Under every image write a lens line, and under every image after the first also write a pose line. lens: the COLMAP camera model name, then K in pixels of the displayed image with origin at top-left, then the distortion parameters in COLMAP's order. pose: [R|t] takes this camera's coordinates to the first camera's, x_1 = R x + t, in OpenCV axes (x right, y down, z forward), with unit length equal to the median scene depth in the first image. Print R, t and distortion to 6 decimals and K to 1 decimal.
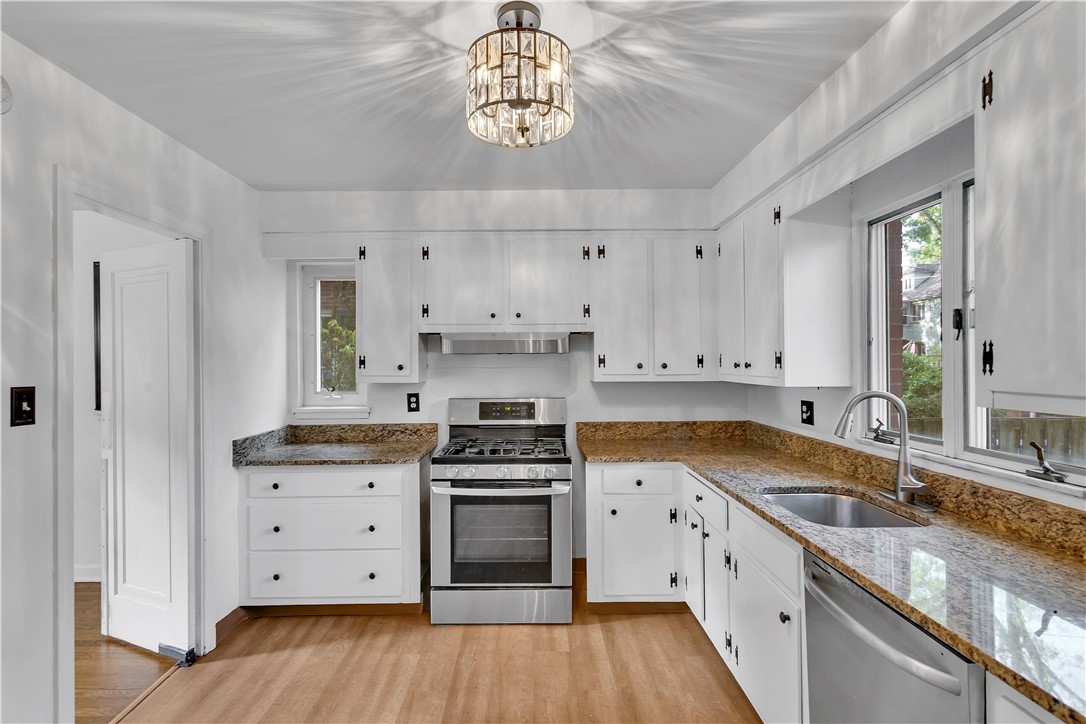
lens RADIAL K [[521.4, 0, 533.9], [0, 521.4, 361.0], [0, 0, 1]] dist [-0.000767, 0.001657]
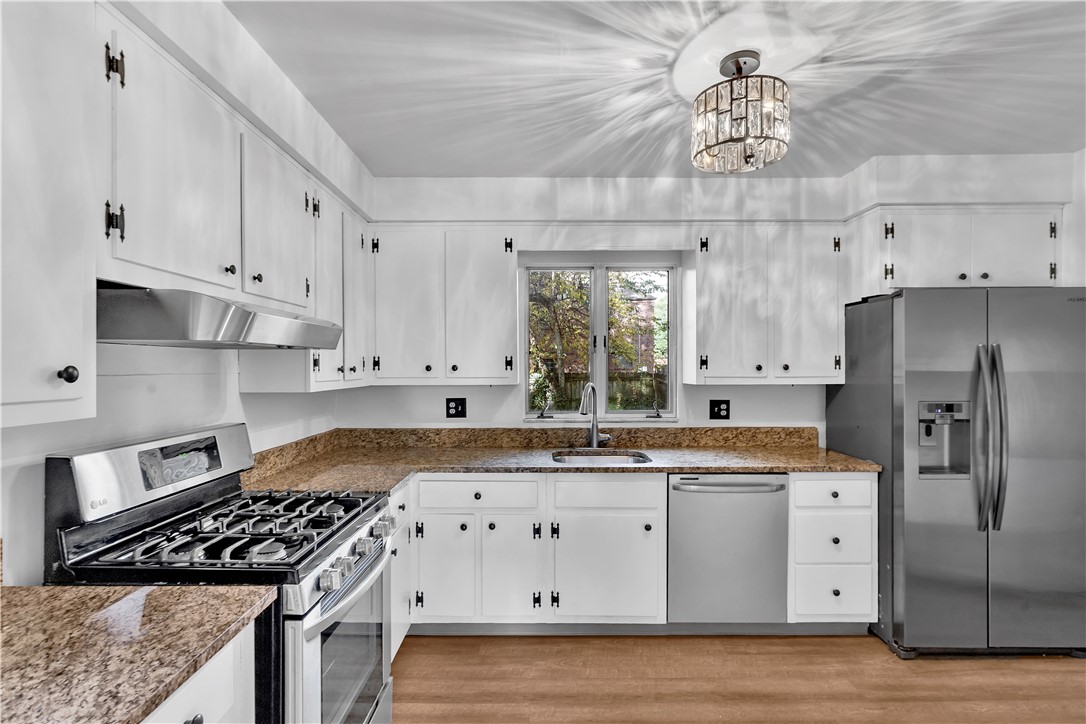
lens RADIAL K [[521.4, 0, 539.4], [0, 521.4, 369.3], [0, 0, 1]] dist [-0.000767, 0.001657]
pose [[0.009015, -0.001081, 0.999959, -1.088739], [-0.000198, 0.999999, 0.001083, 0.016079], [-0.999959, -0.000207, 0.009015, 1.315614]]
